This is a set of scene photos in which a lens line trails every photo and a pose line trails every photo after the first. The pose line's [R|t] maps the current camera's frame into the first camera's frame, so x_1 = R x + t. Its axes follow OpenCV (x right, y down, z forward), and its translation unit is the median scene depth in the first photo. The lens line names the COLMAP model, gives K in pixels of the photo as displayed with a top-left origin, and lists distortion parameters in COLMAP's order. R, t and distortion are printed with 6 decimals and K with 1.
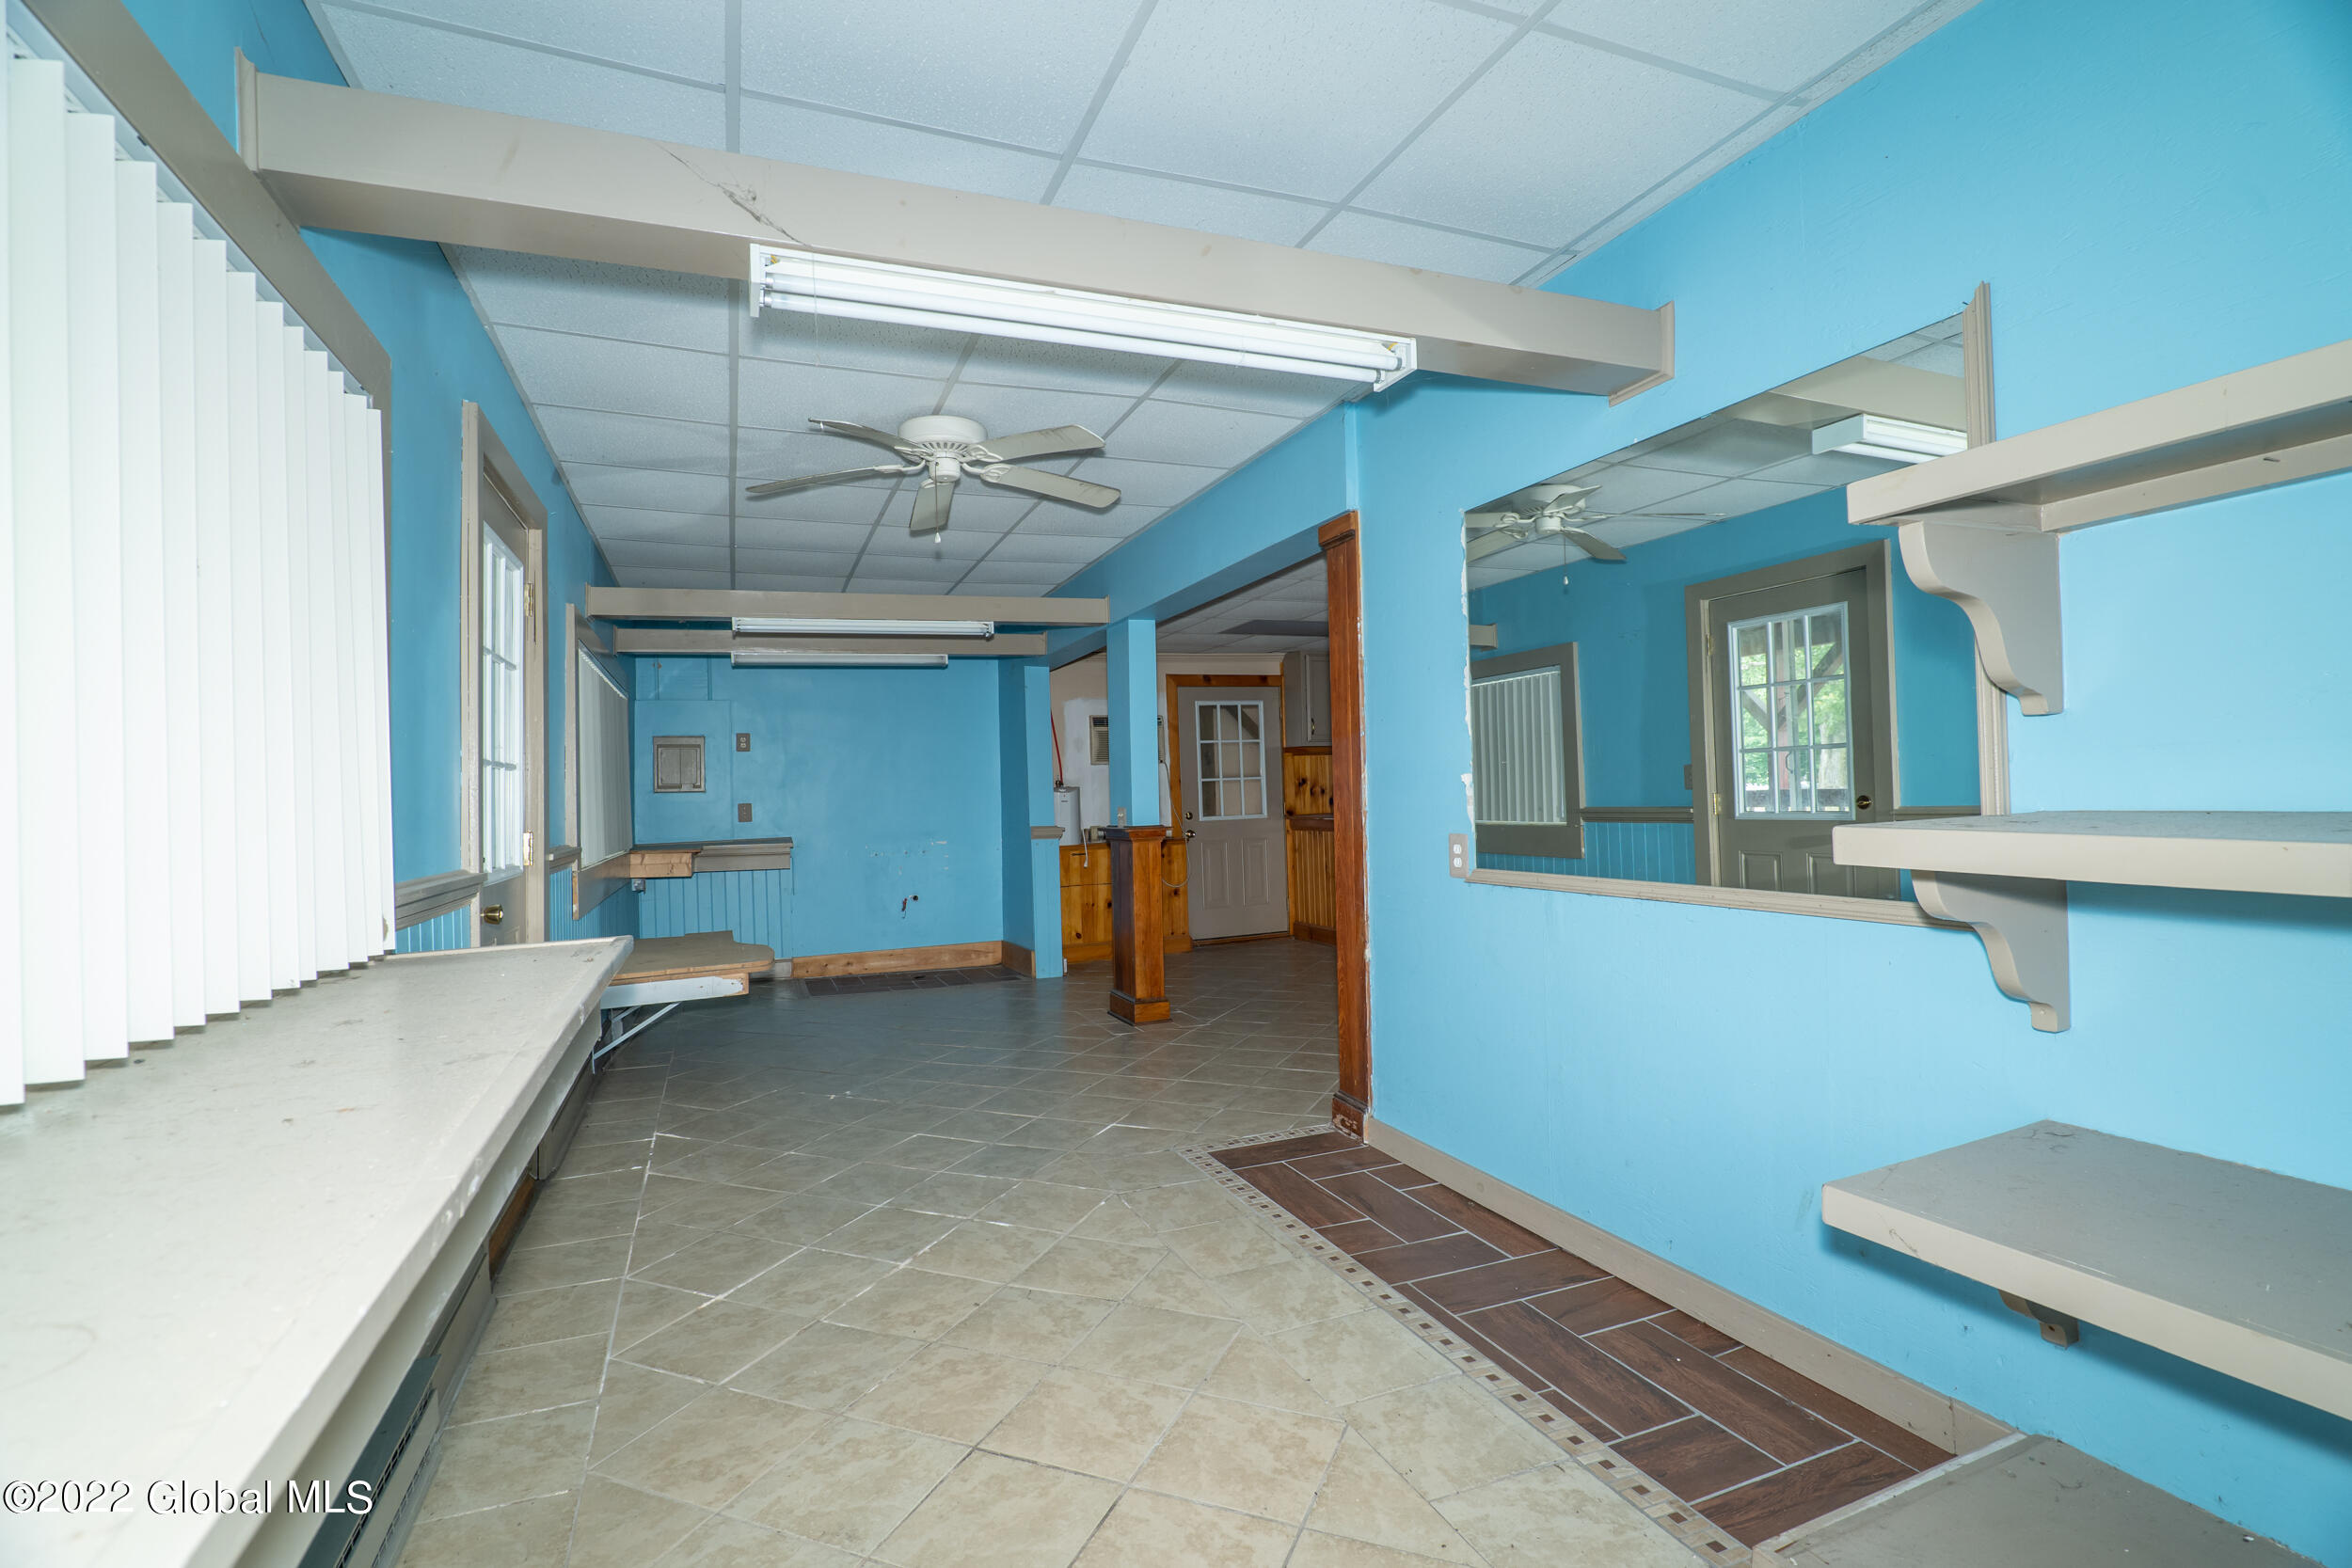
lens RADIAL K [[1092.1, 0, 1175.0], [0, 1092.1, 782.0], [0, 0, 1]] dist [-0.025511, 0.007060]
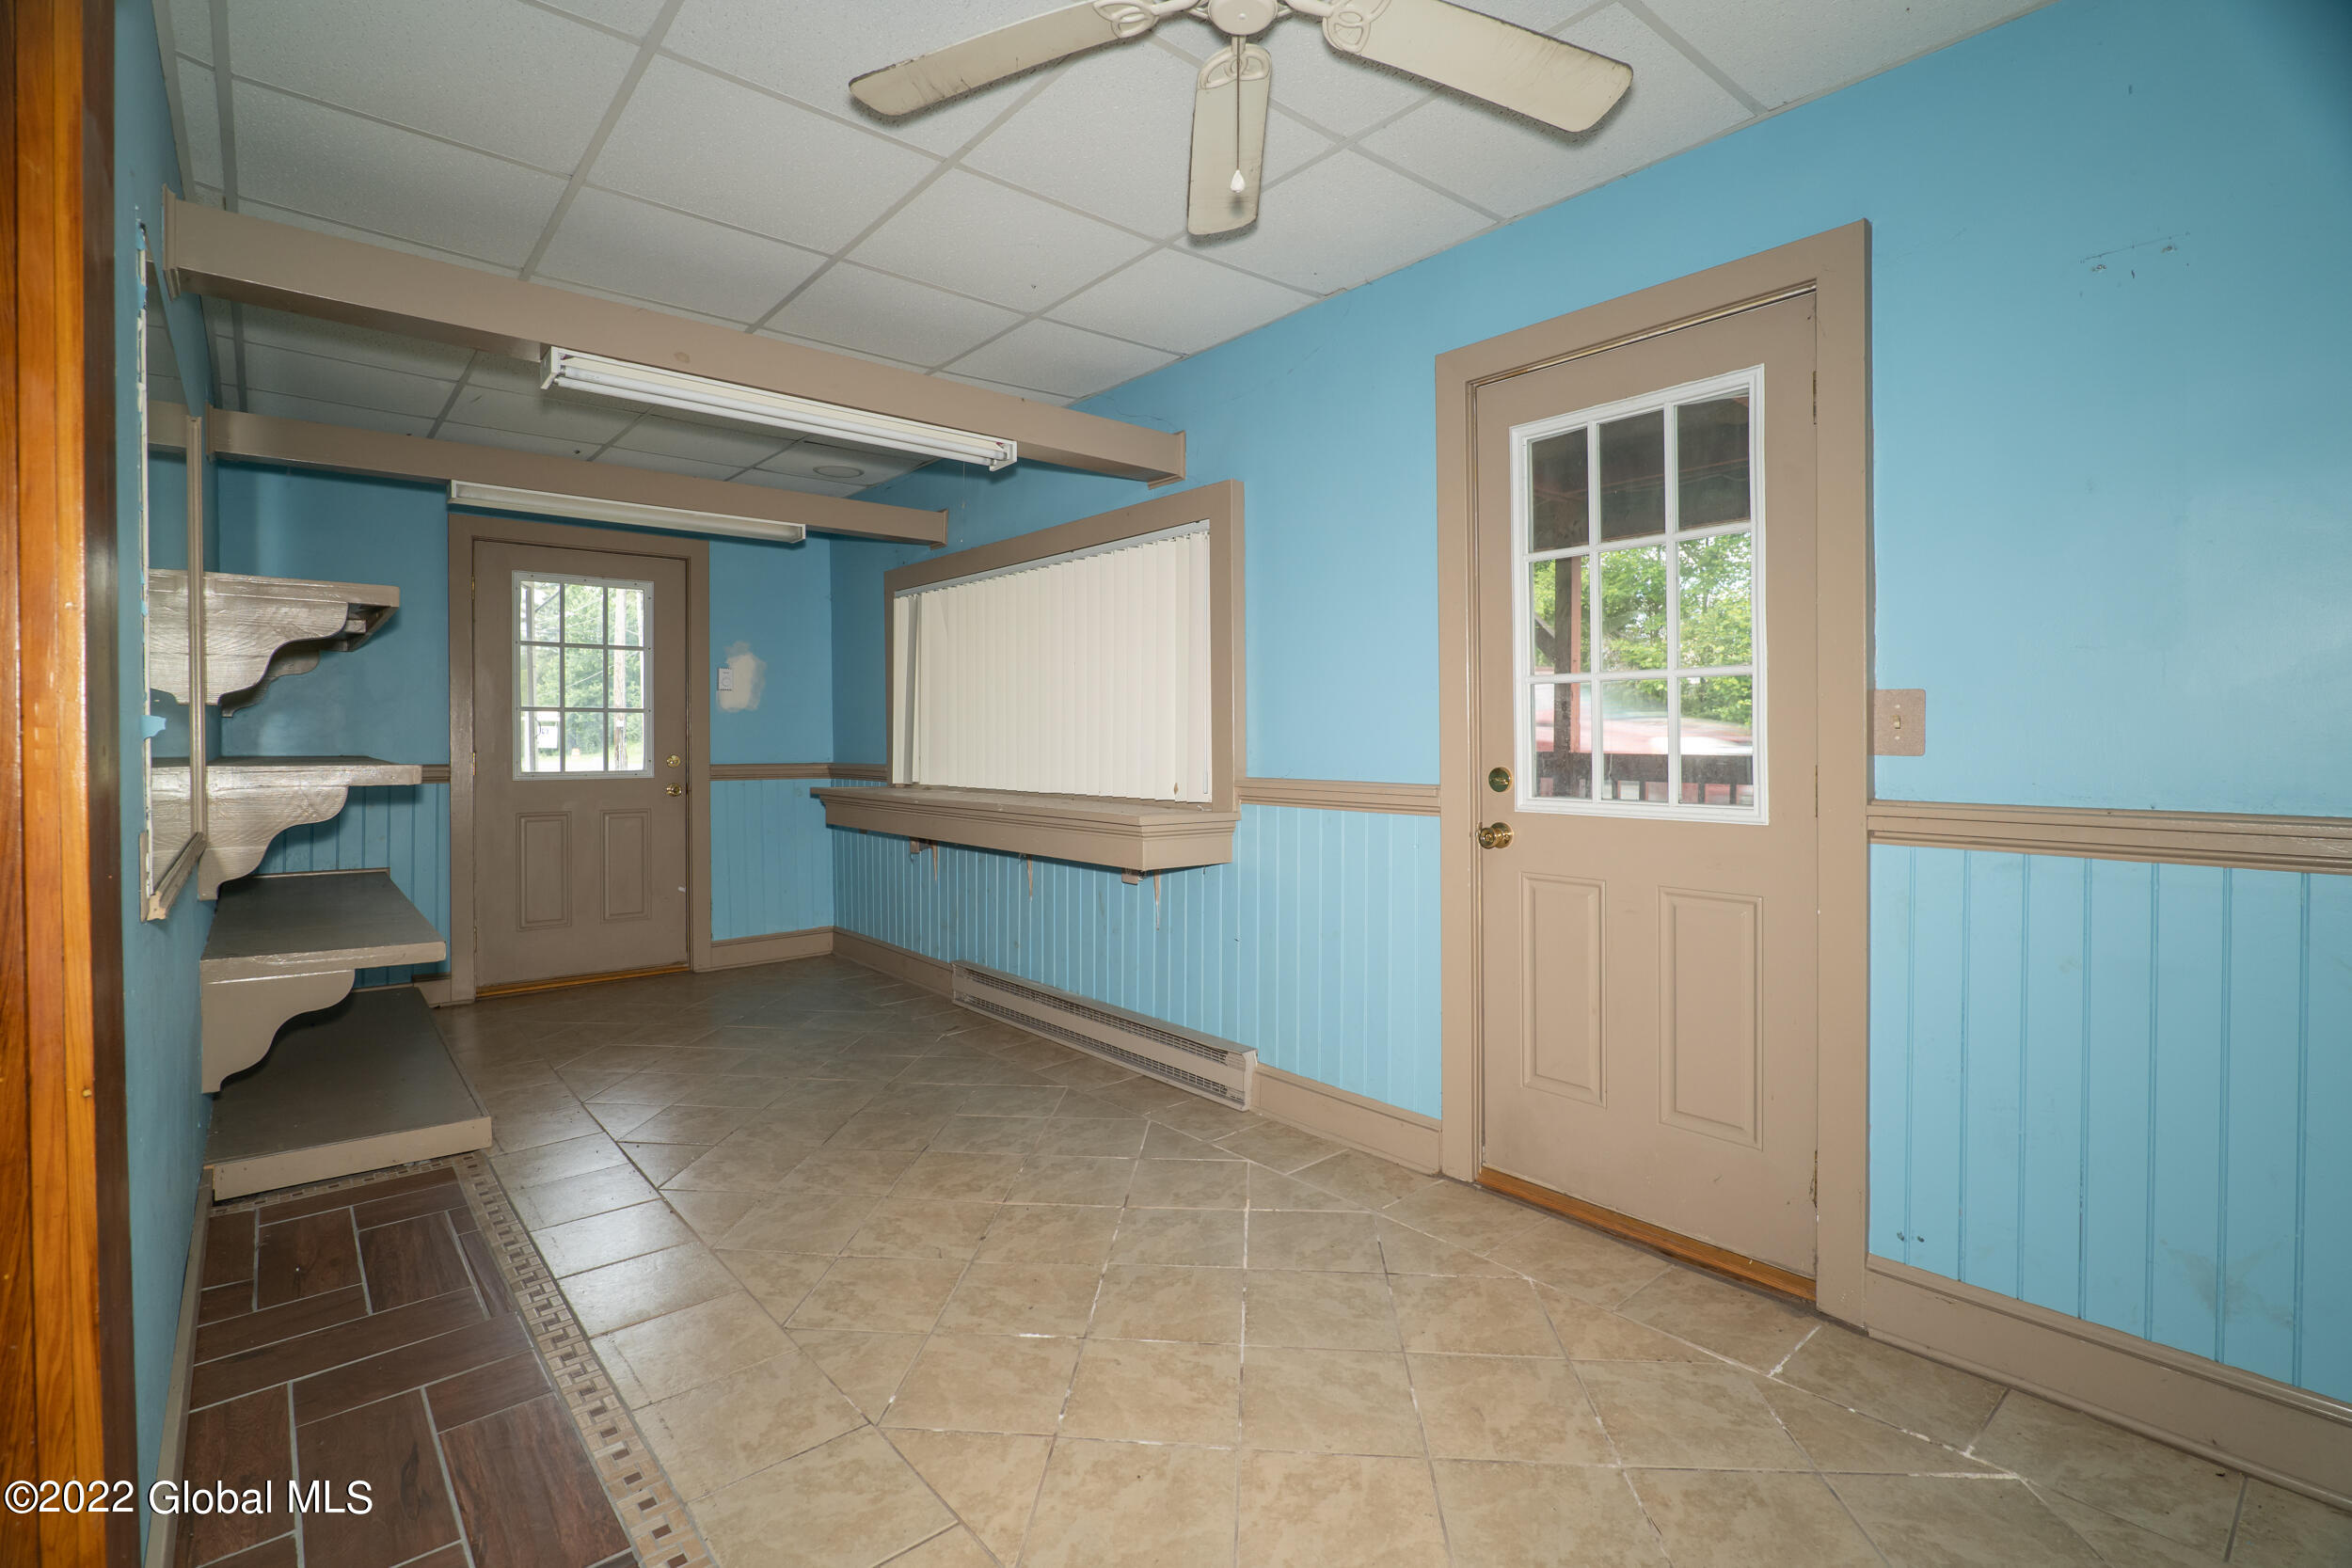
lens RADIAL K [[1087.1, 0, 1143.4], [0, 1087.1, 733.1], [0, 0, 1]] dist [-0.024375, 0.004673]
pose [[-0.957598, 0.031793, -0.286347, -0.016849], [0.034785, 0.999380, -0.005370, 0.008935], [0.285999, -0.015103, -0.958111, 0.671438]]
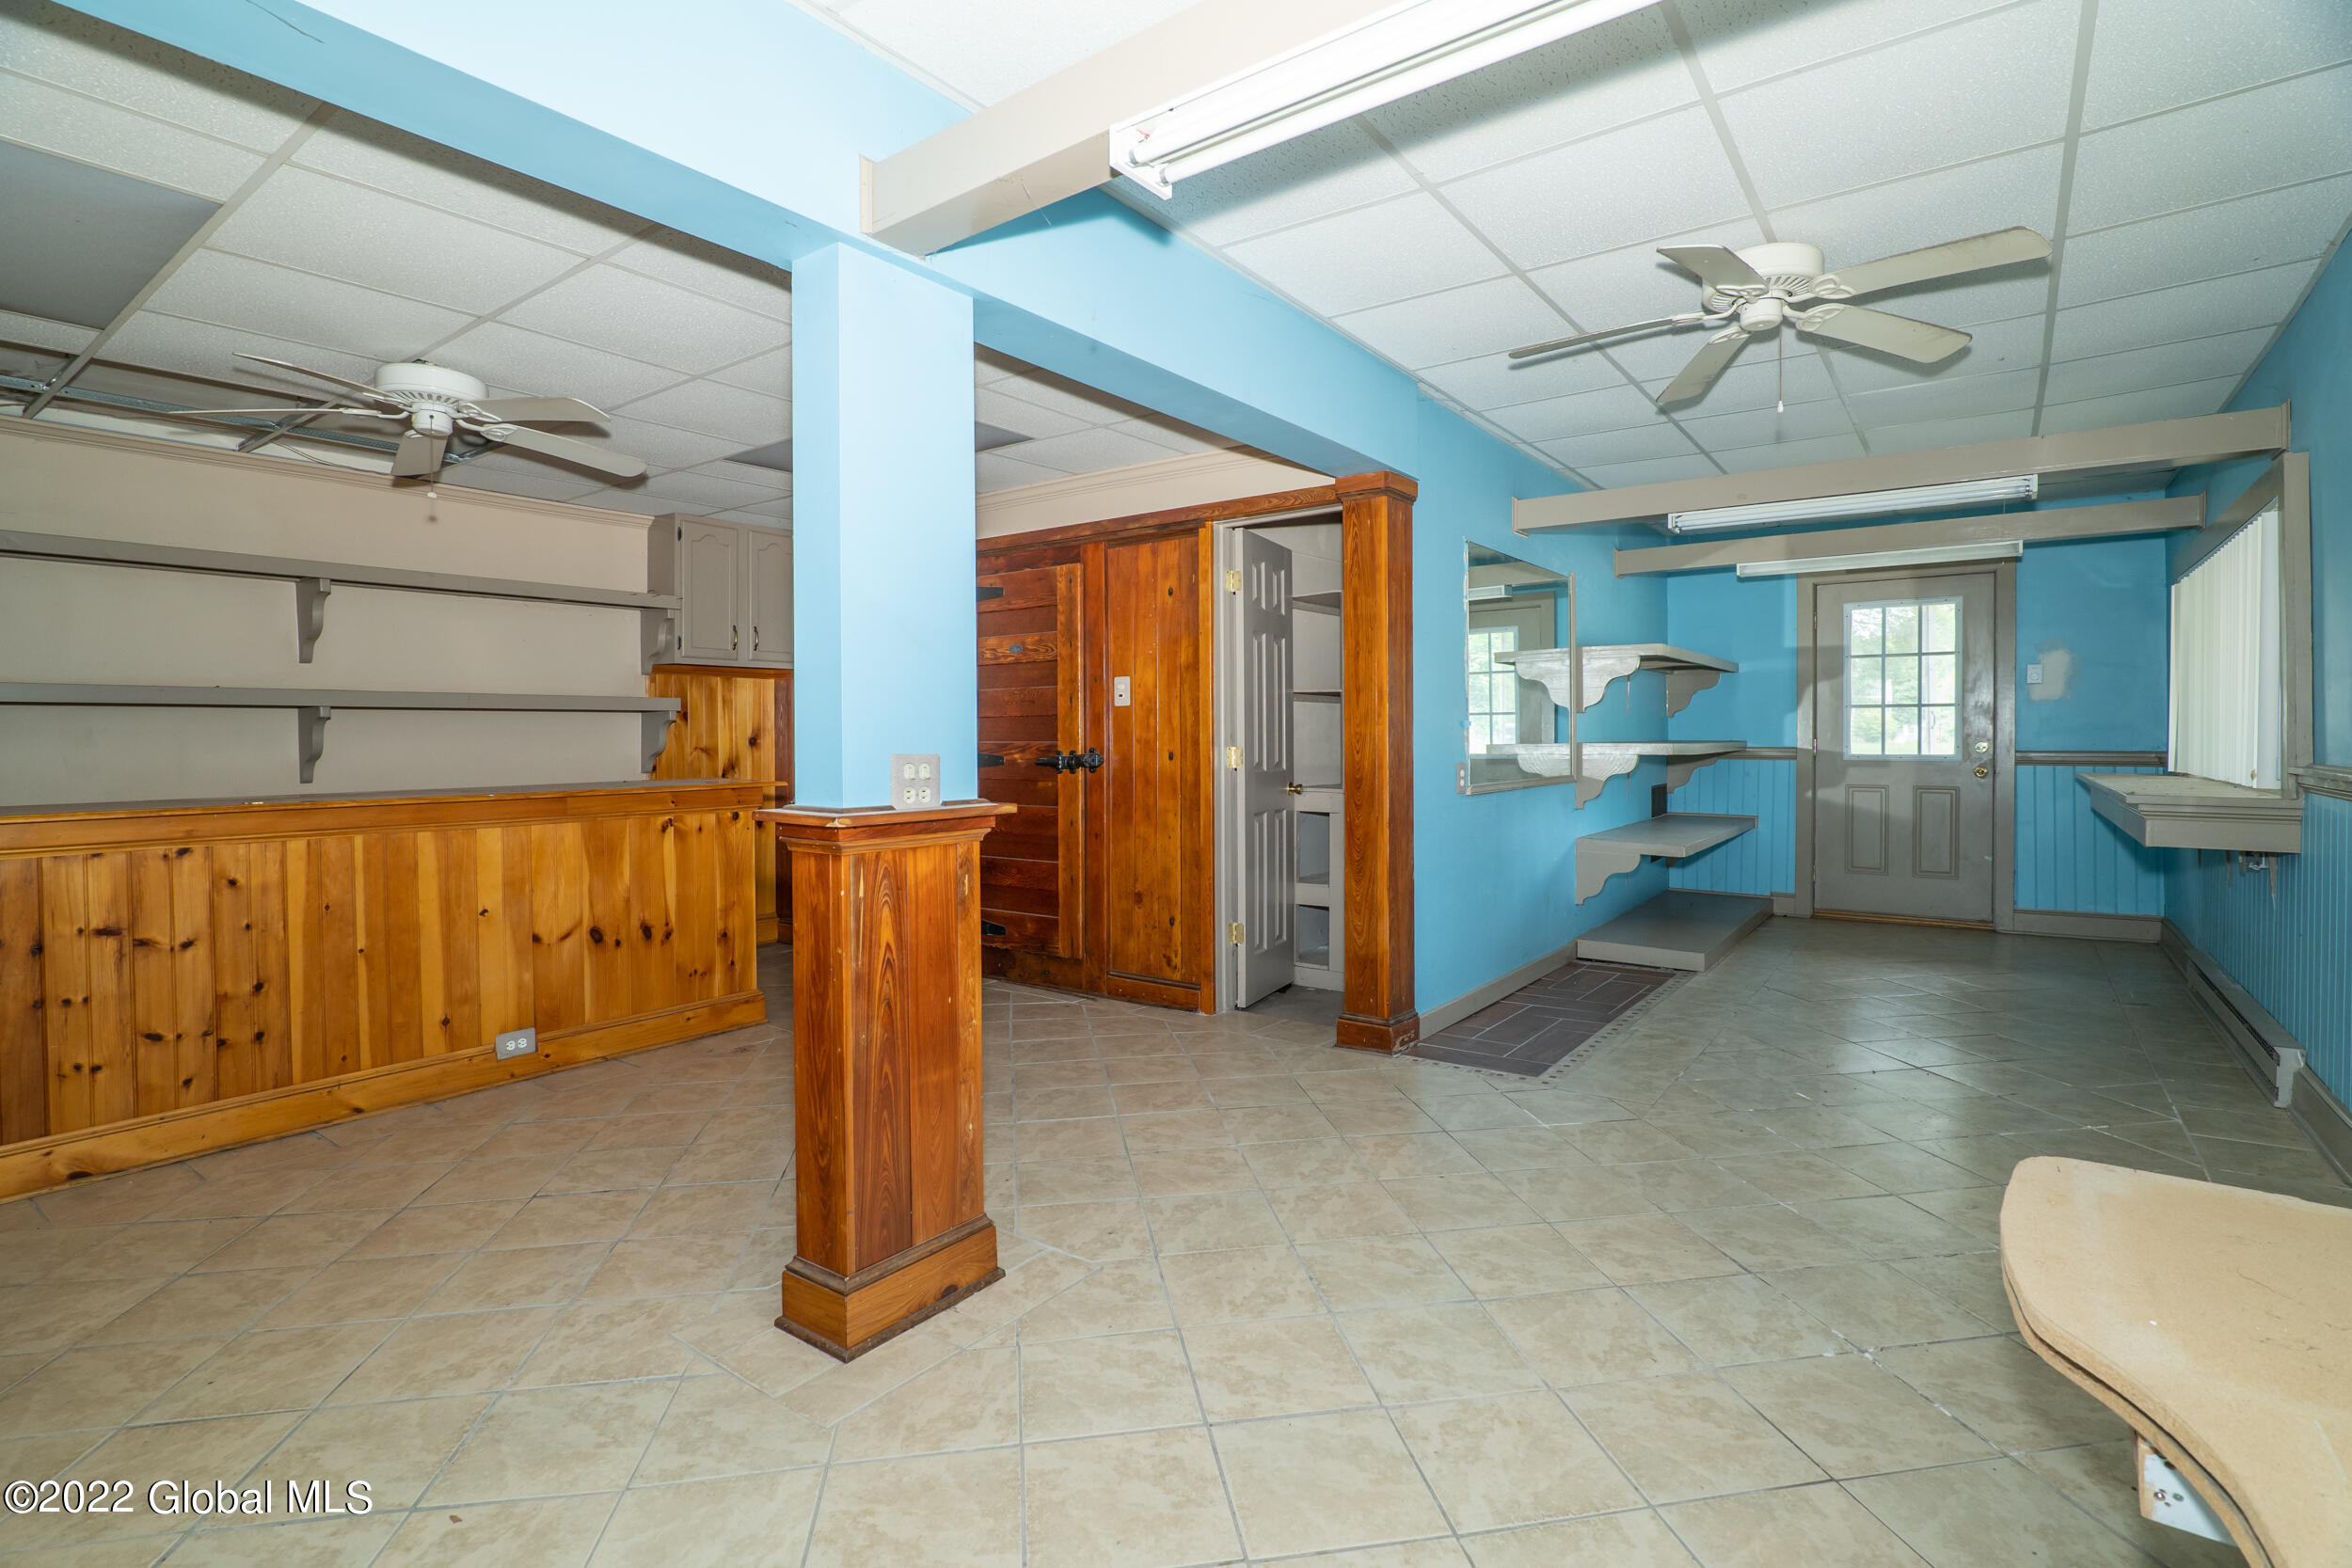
lens RADIAL K [[1092.1, 0, 1187.9], [0, 1092.1, 754.5], [0, 0, 1]] dist [-0.025511, 0.007060]
pose [[-0.513085, 0.019759, 0.858110, -0.321393], [0.013308, 0.999798, -0.015064, 0.022470], [-0.858235, 0.003691, -0.513244, 0.845746]]
